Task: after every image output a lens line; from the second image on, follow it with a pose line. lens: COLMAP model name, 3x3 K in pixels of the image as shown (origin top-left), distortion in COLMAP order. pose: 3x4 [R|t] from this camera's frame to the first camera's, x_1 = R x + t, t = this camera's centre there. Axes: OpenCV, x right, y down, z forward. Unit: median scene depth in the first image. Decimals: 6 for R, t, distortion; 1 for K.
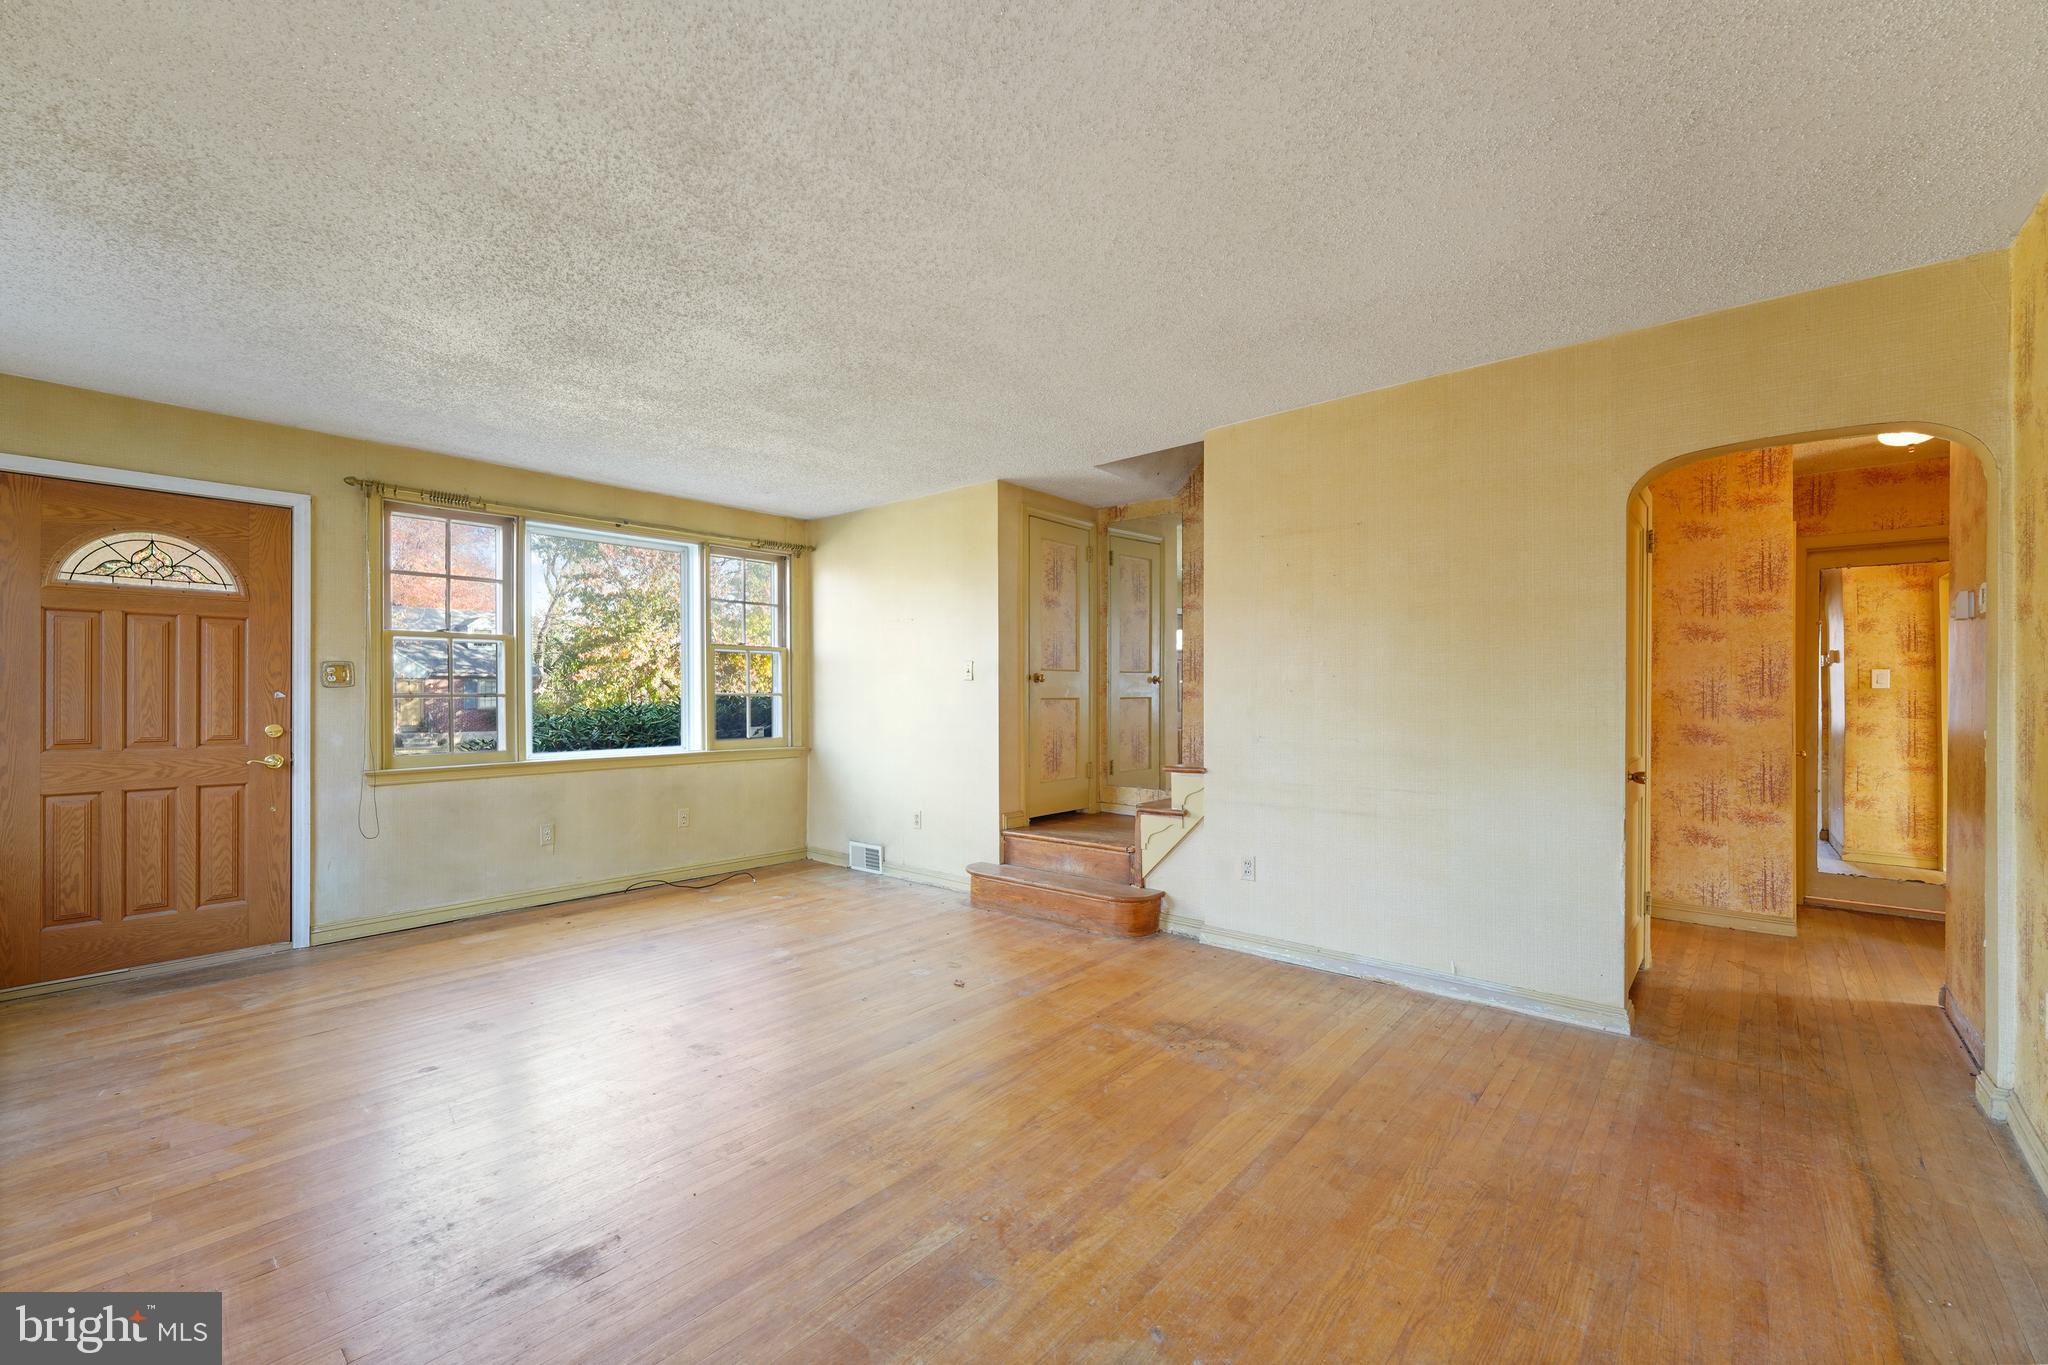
lens RADIAL K [[841.3, 0, 1018.9], [0, 841.3, 690.5], [0, 0, 1]] dist [-0.000501, 0.000047]
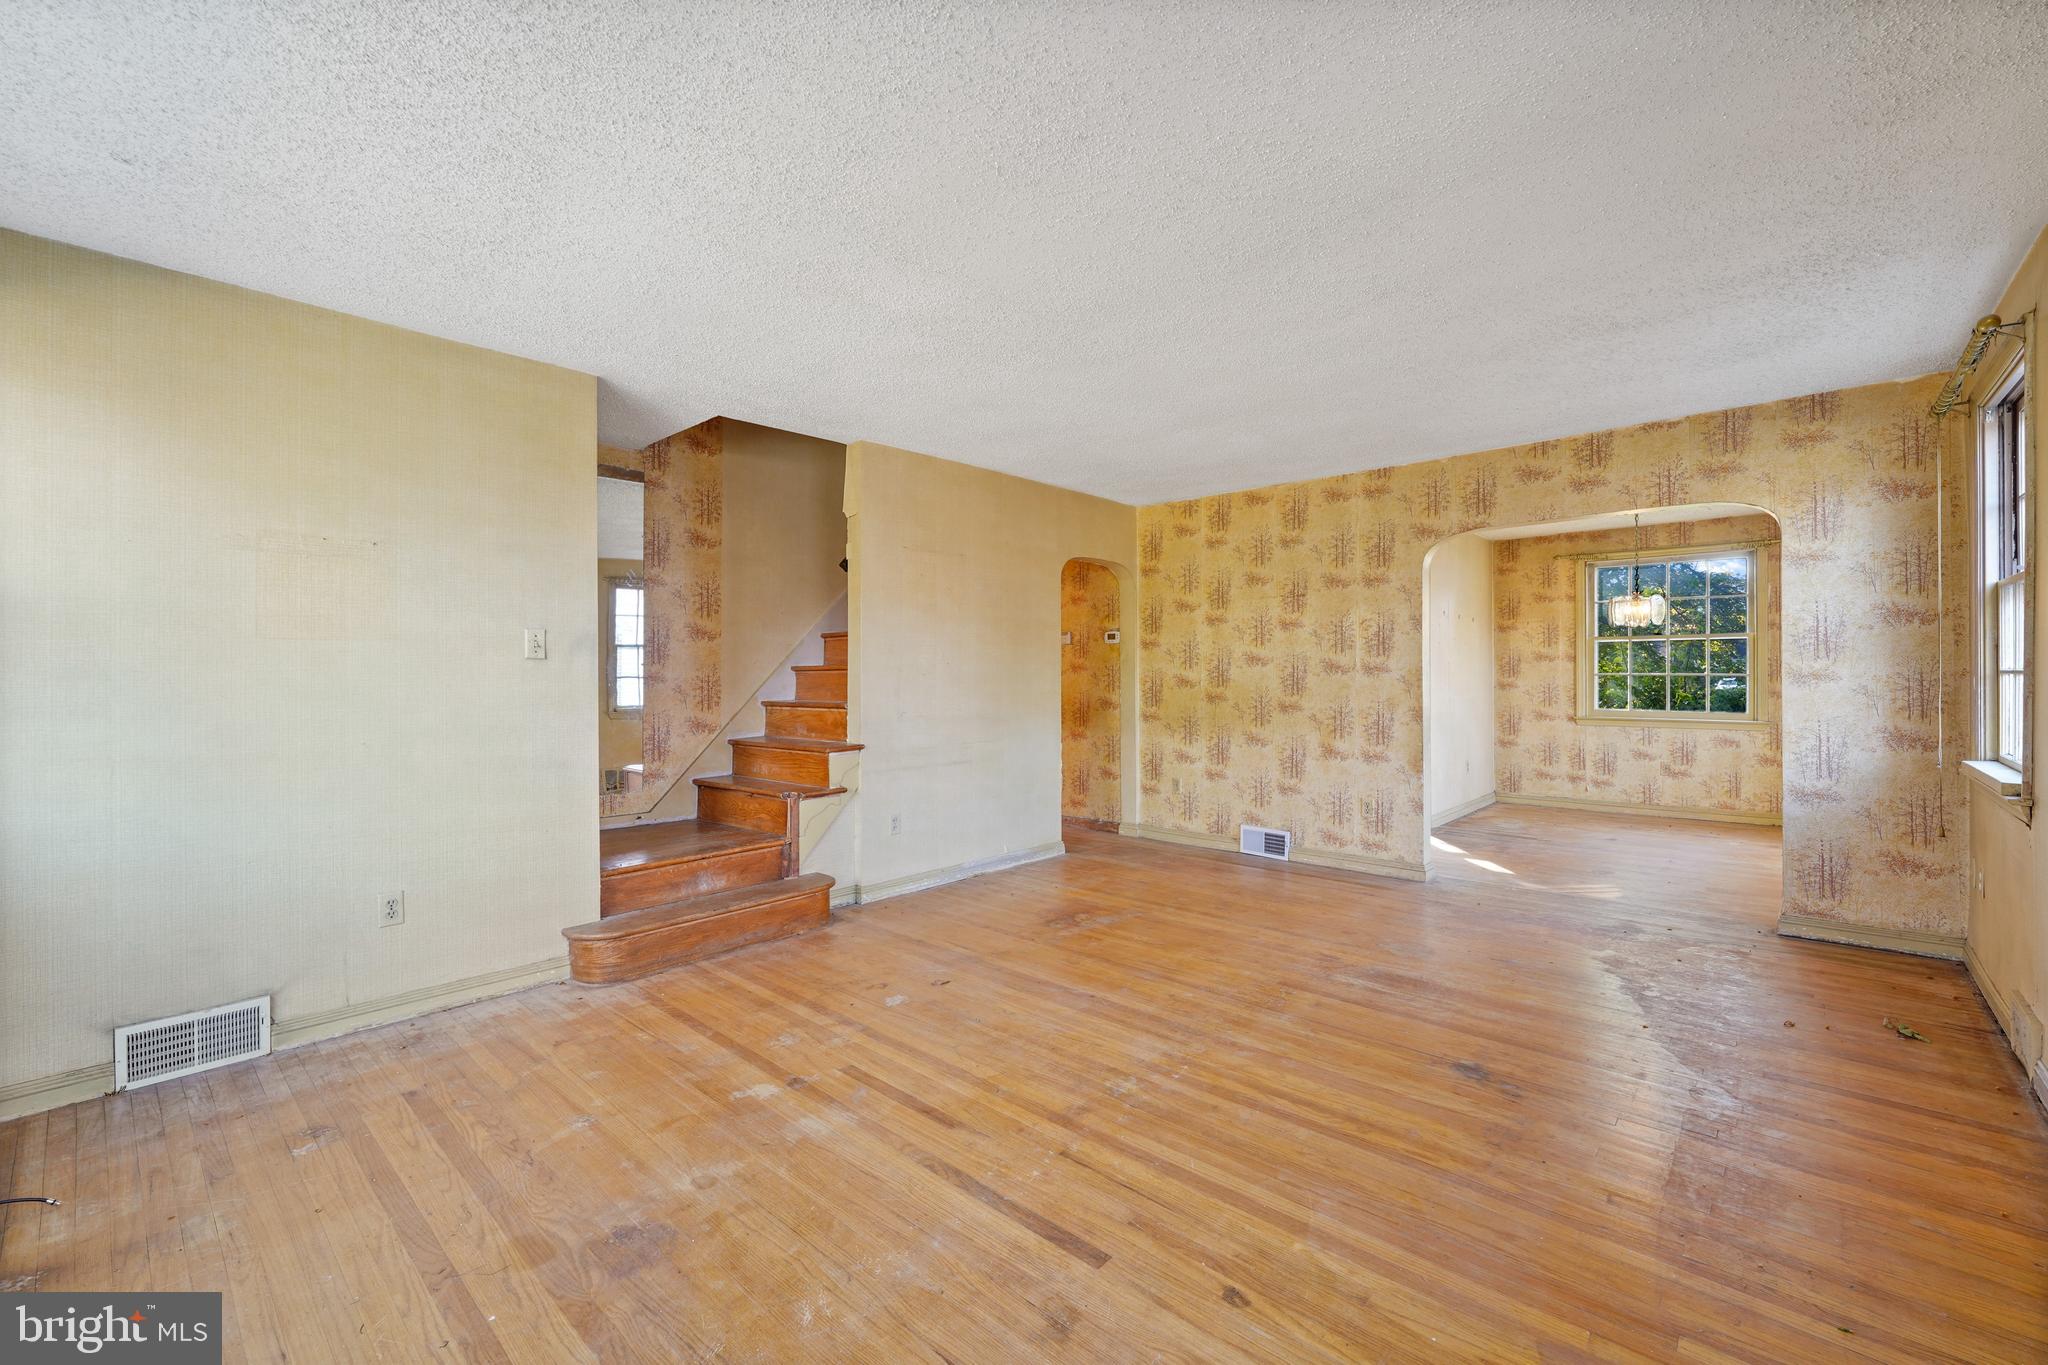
lens RADIAL K [[846.4, 0, 1017.0], [0, 846.4, 672.4], [0, 0, 1]] dist [-0.000170, 0.000053]
pose [[0.028132, 0.004640, 0.999593, -0.920906], [0.002692, 0.999985, -0.004717, 0.003106], [-0.999601, 0.002823, 0.028119, 0.797001]]
